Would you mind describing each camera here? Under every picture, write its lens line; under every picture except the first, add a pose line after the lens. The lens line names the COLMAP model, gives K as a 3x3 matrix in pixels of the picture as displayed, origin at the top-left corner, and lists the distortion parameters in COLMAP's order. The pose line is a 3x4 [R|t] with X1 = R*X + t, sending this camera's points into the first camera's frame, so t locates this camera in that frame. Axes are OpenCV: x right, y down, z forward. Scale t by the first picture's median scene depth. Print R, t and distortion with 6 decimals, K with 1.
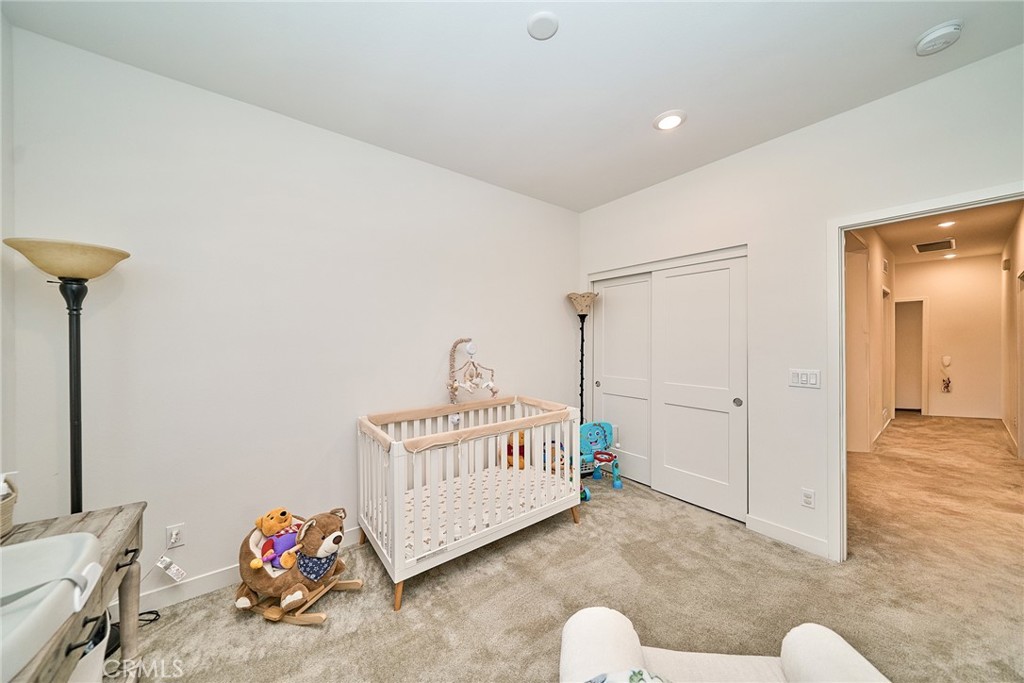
lens RADIAL K [[345.9, 0, 515.0], [0, 345.9, 344.4], [0, 0, 1]] dist [-0.000249, -0.000596]
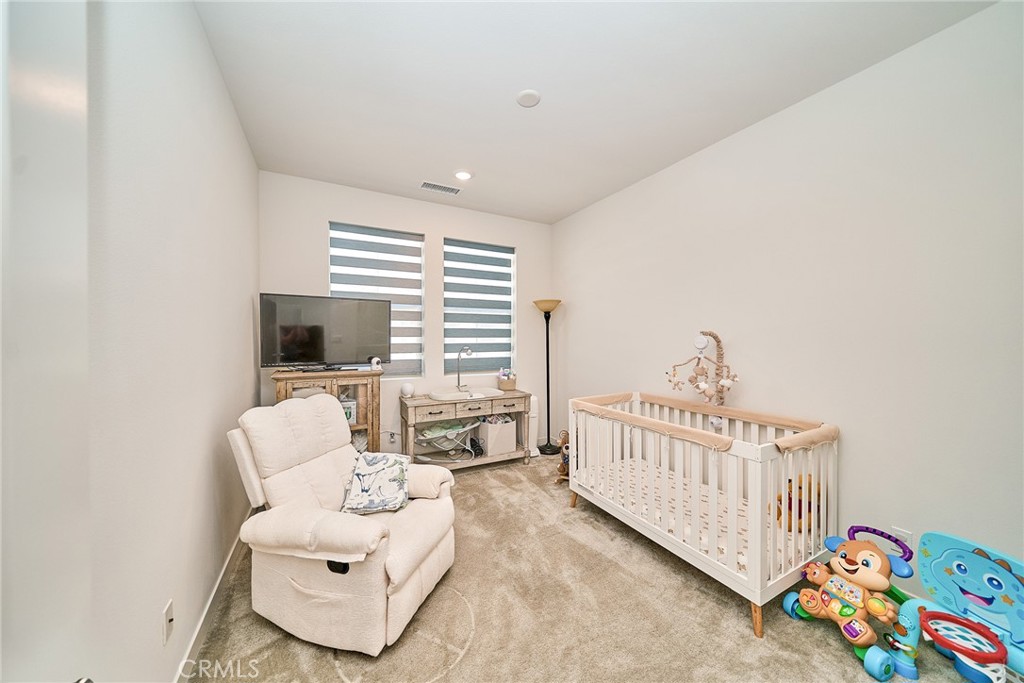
lens RADIAL K [[345.9, 0, 507.7], [0, 345.9, 334.8], [0, 0, 1]] dist [-0.000249, -0.000596]
pose [[-0.174295, 0.001222, -0.984693, 0.868480], [-0.005291, 0.999984, 0.002178, -0.008230], [0.984679, 0.005590, -0.174286, 0.685347]]
